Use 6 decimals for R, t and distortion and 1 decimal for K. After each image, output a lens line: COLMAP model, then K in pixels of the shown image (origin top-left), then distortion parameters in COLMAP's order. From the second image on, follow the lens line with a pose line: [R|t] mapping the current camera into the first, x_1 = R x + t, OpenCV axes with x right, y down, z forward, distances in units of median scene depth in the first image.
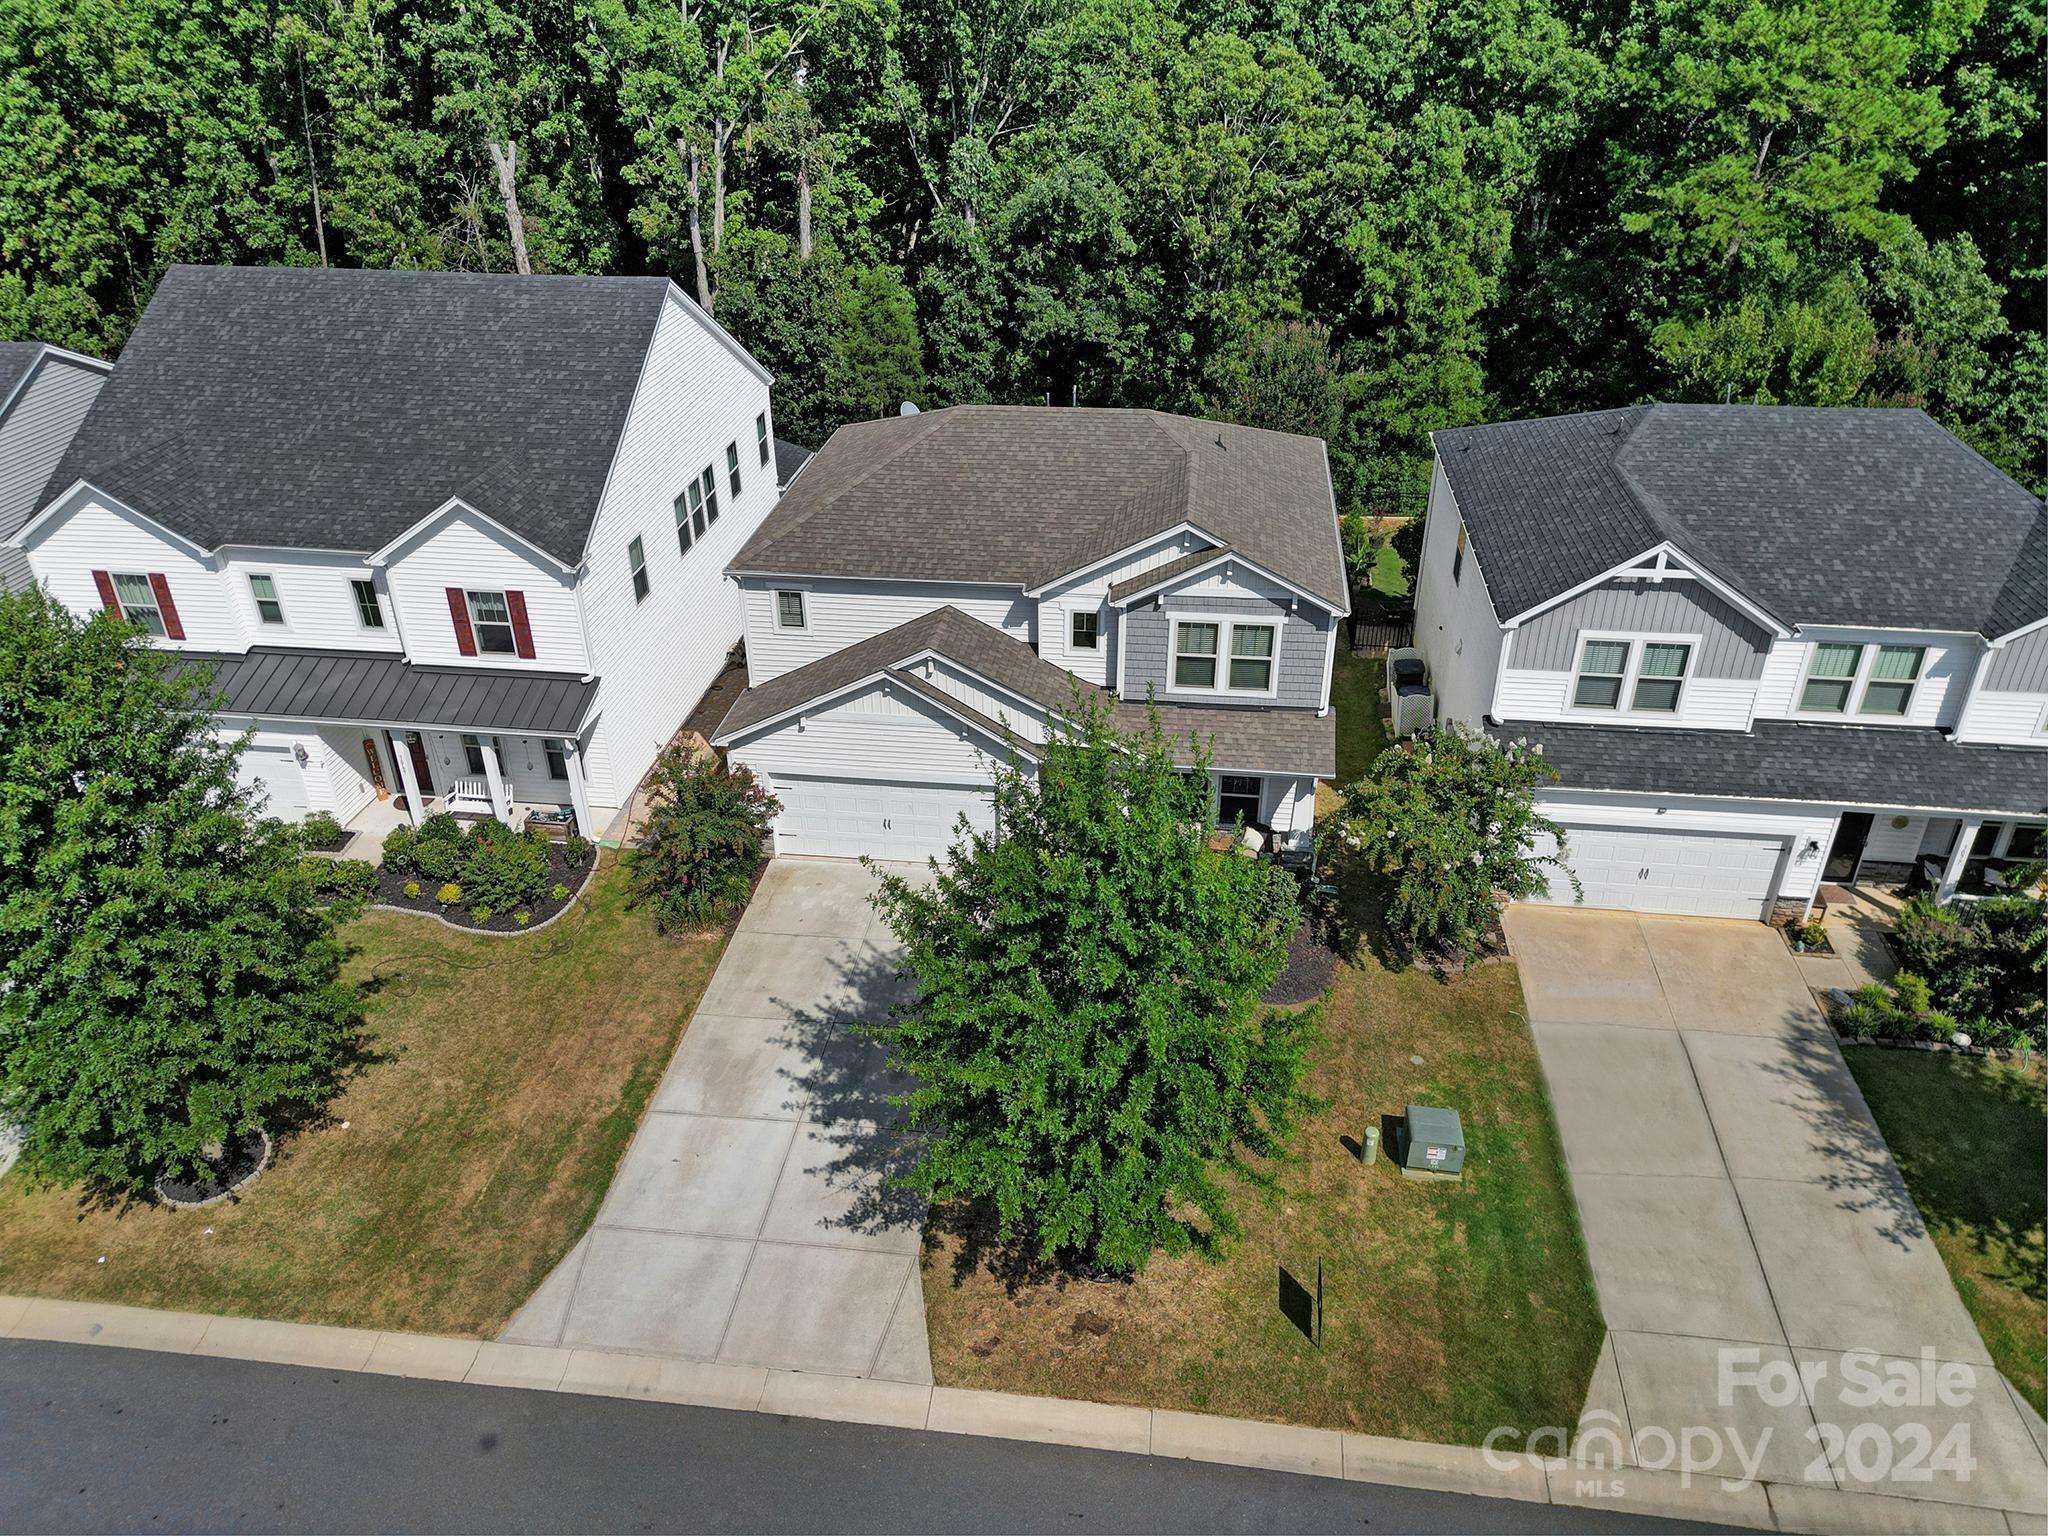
lens RADIAL K [[1425.8, 0, 1026.8], [0, 1425.8, 773.2], [0, 0, 1]] dist [0.063577, -0.055875]
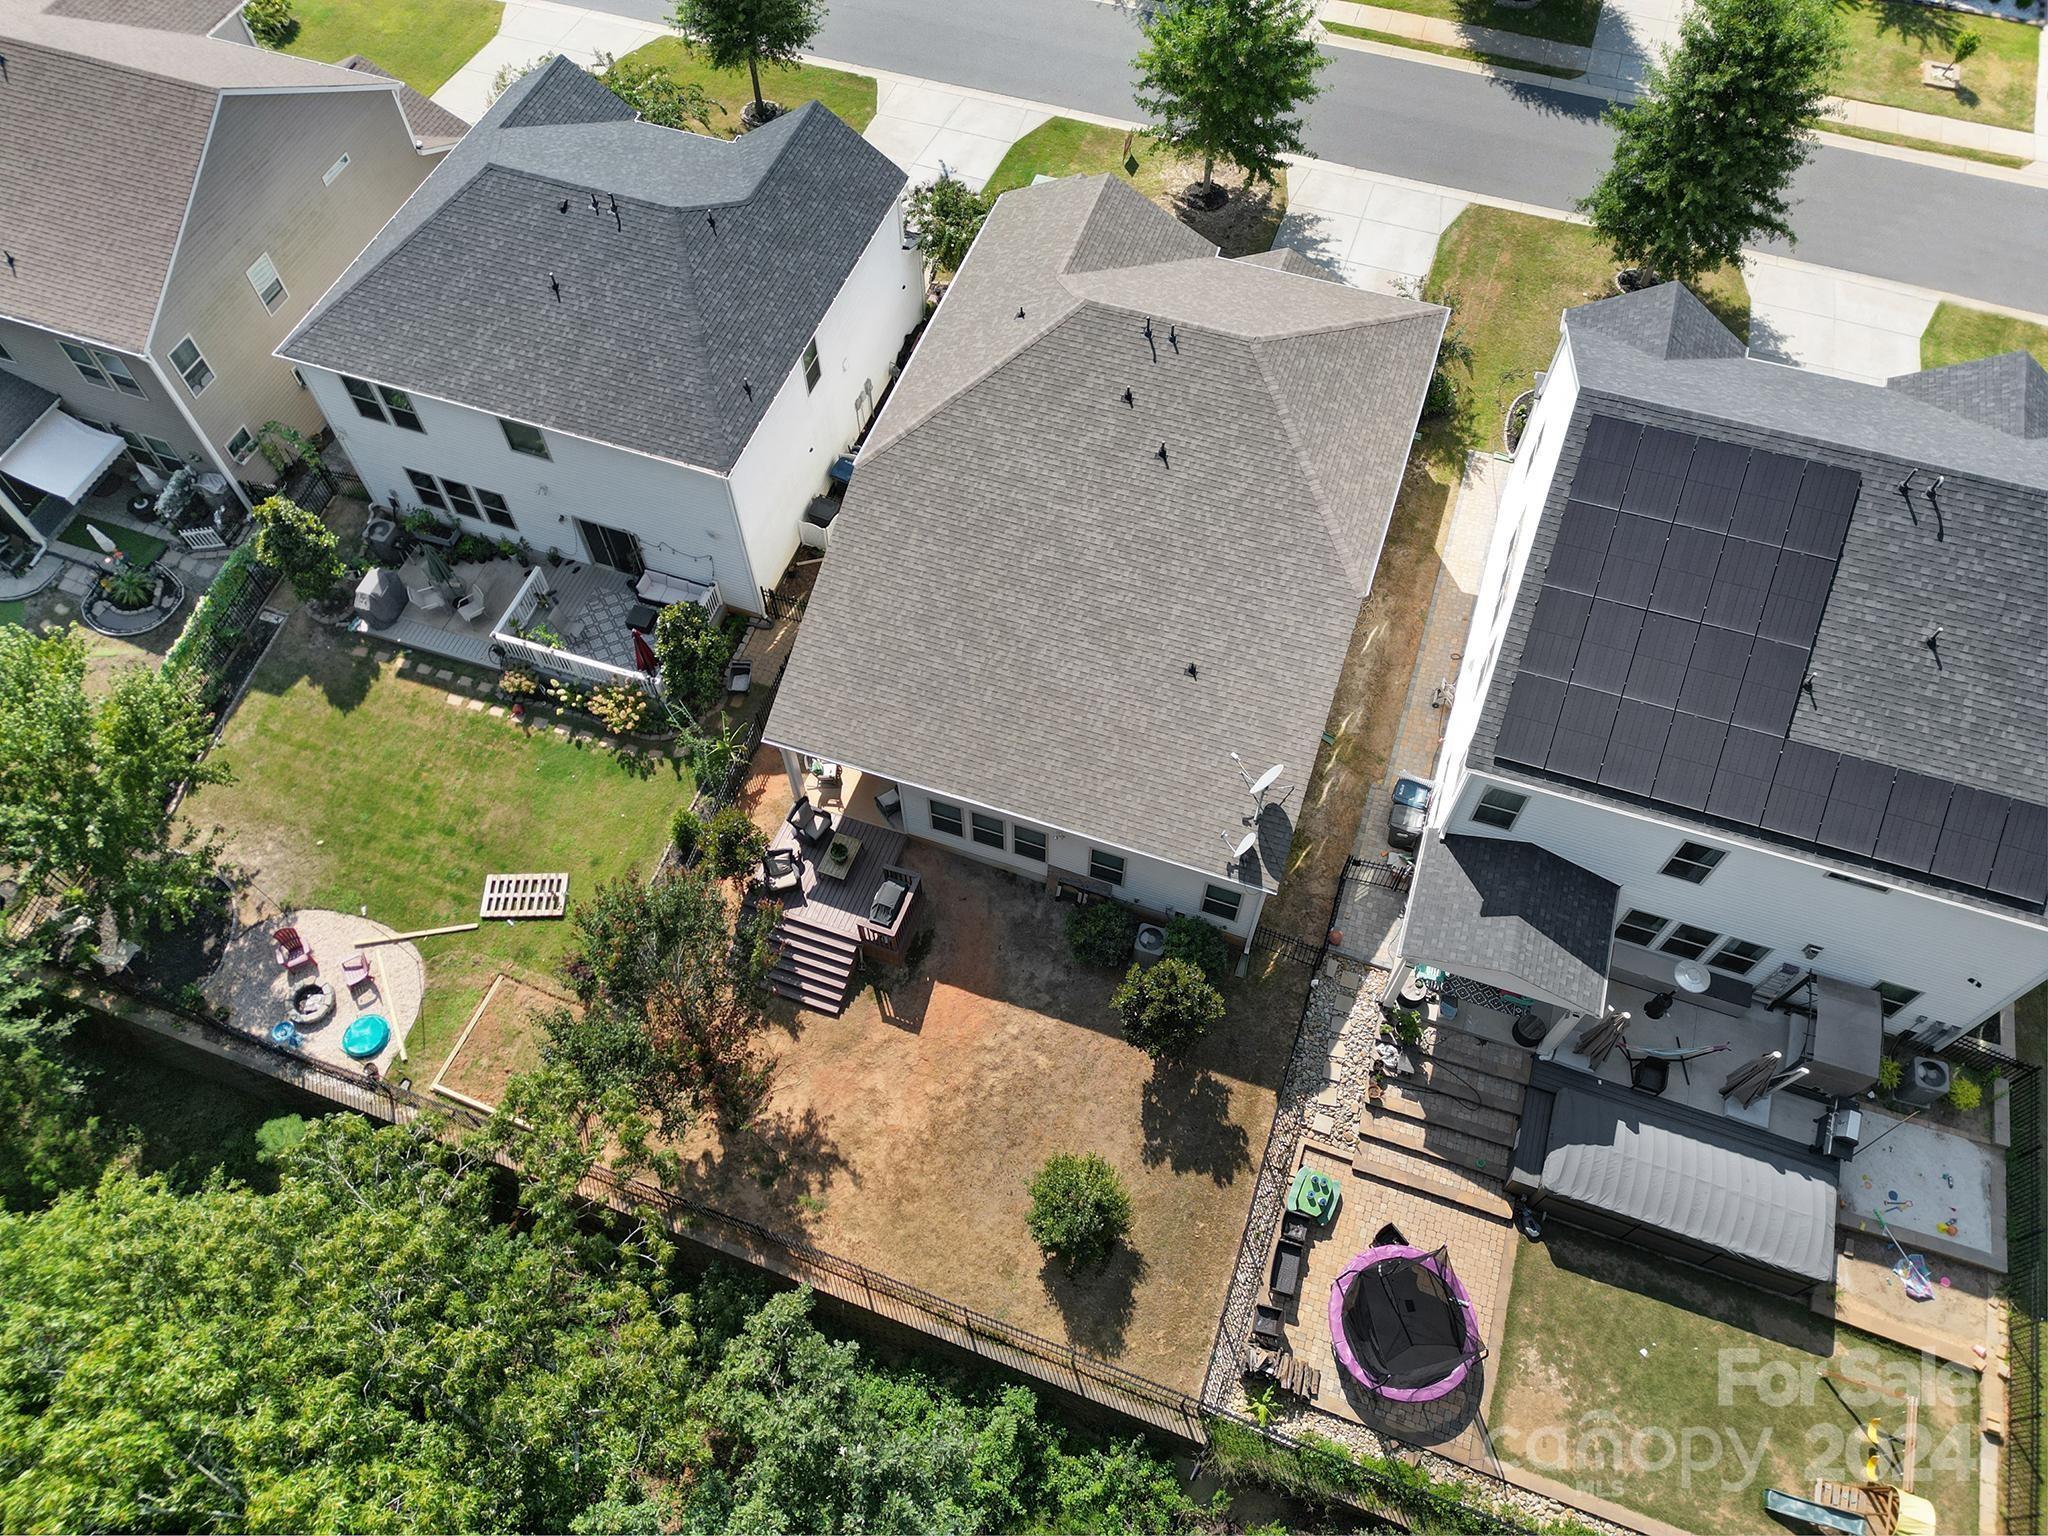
lens RADIAL K [[1425.8, 0, 1029.5], [0, 1425.8, 778.3], [0, 0, 1]] dist [0.063577, -0.055875]
pose [[-0.979624, -0.161508, 0.119380, -0.071954], [0.116701, 0.026009, 0.992827, -1.481797], [-0.163455, 0.986529, -0.006631, 1.518695]]
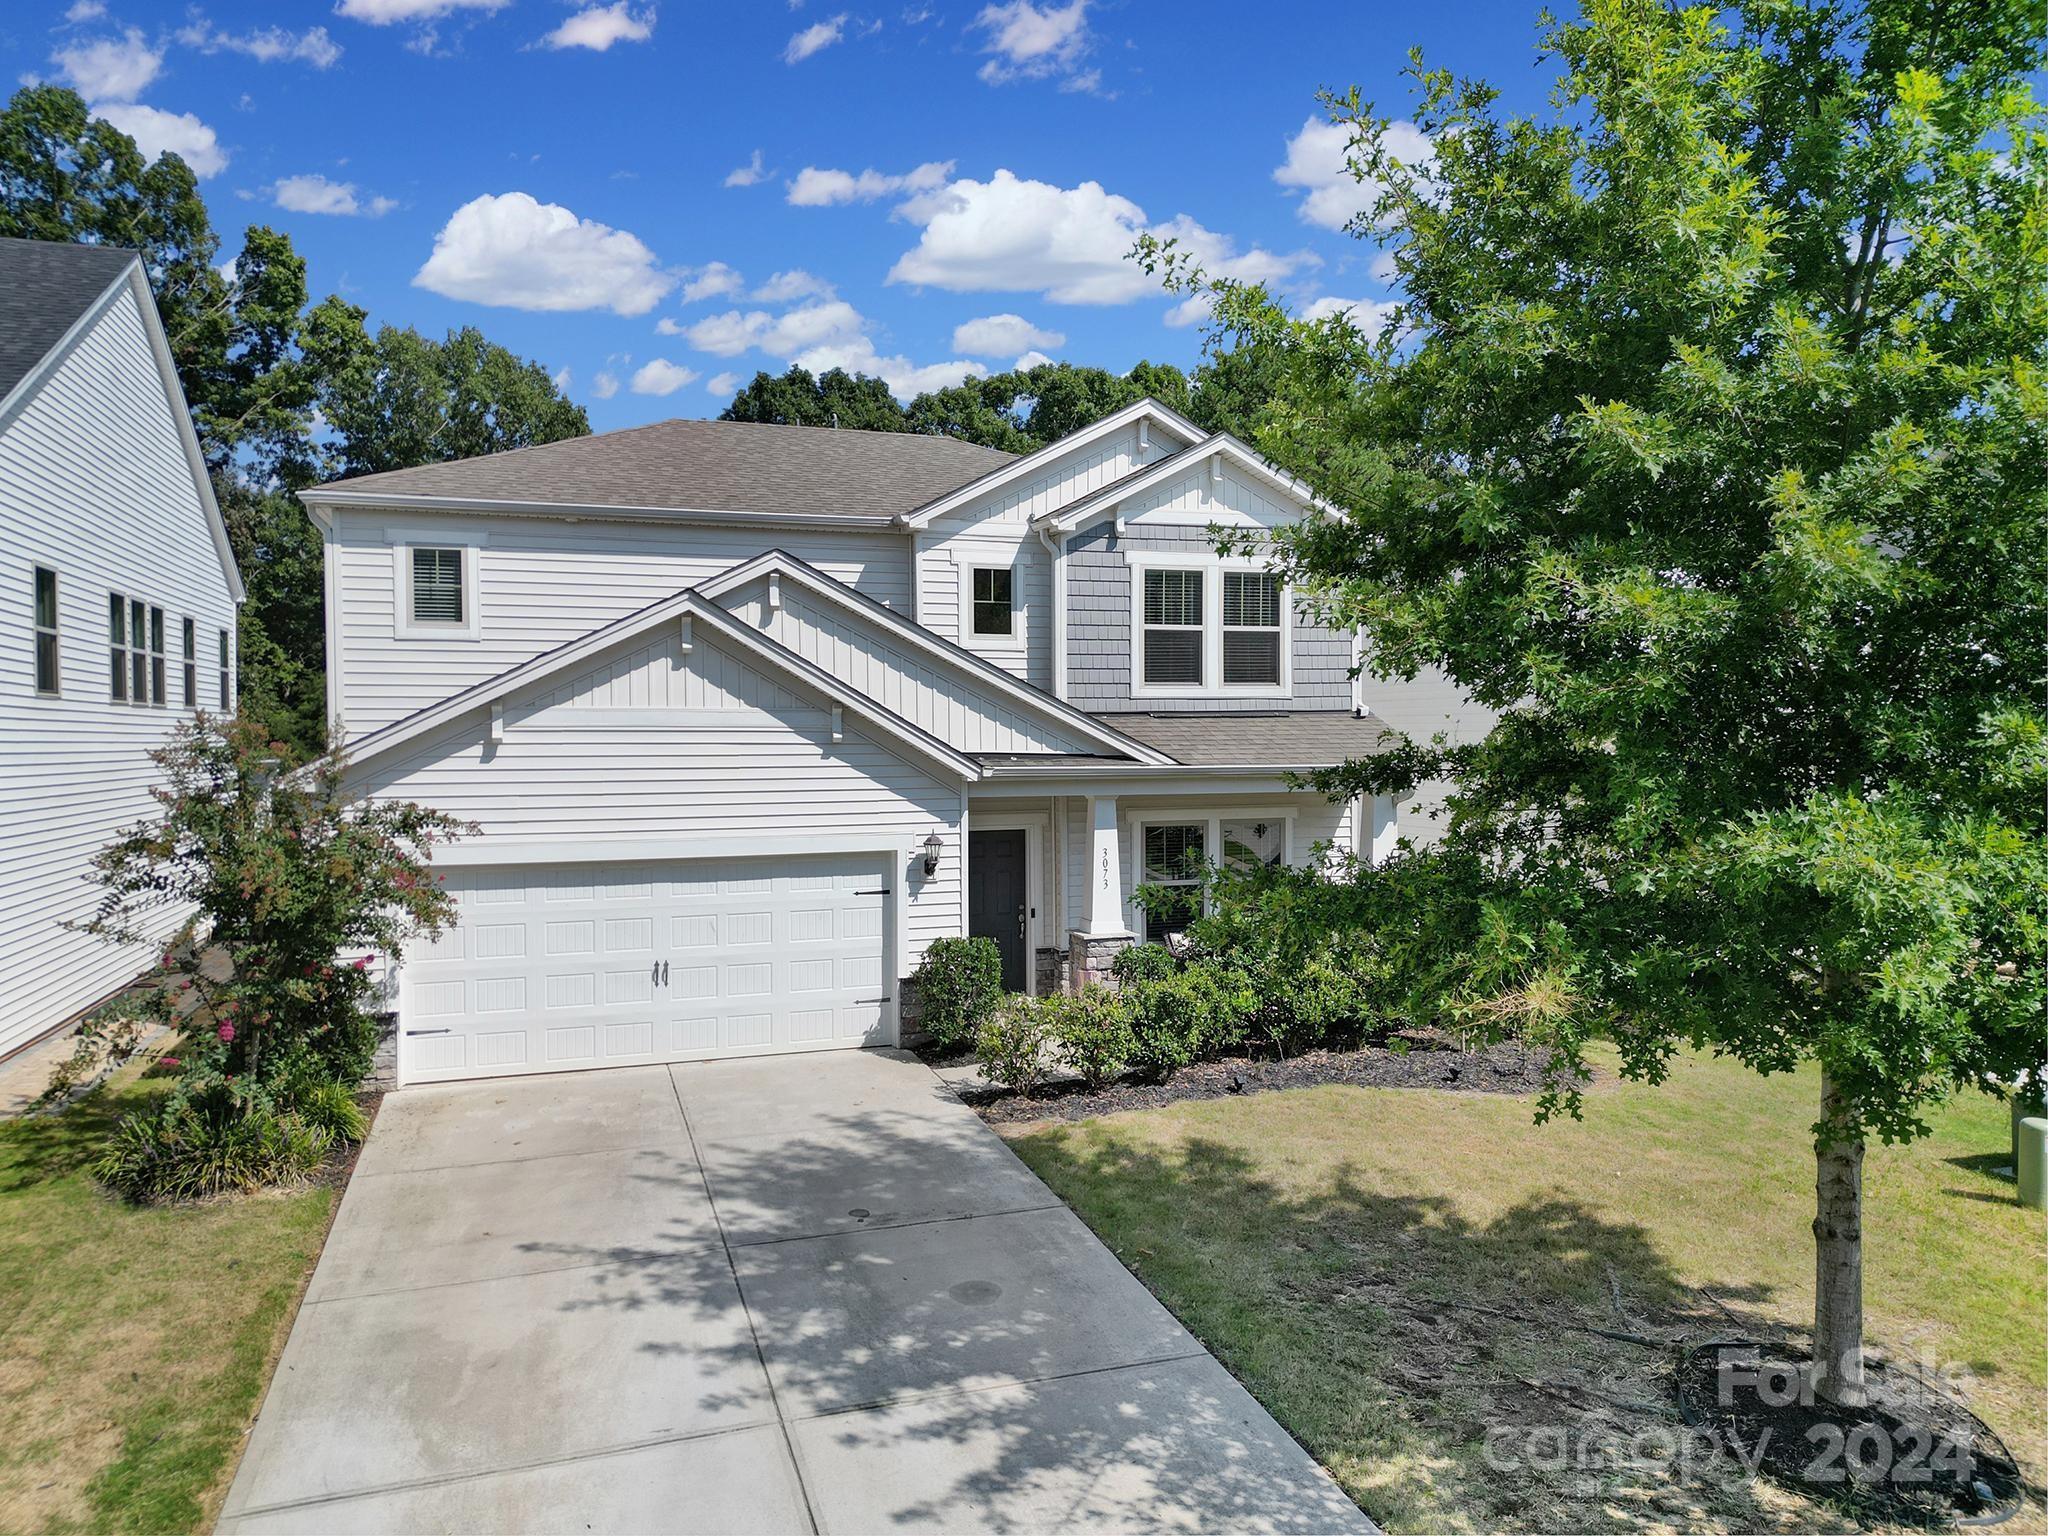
lens RADIAL K [[1425.8, 0, 1022.1], [0, 1425.8, 773.5], [0, 0, 1]] dist [0.063577, -0.055875]
pose [[0.898773, -0.006418, 0.438367, -0.213385], [0.219058, 0.872702, -0.436353, 0.229386], [-0.379763, 0.488211, 0.785767, 0.567185]]
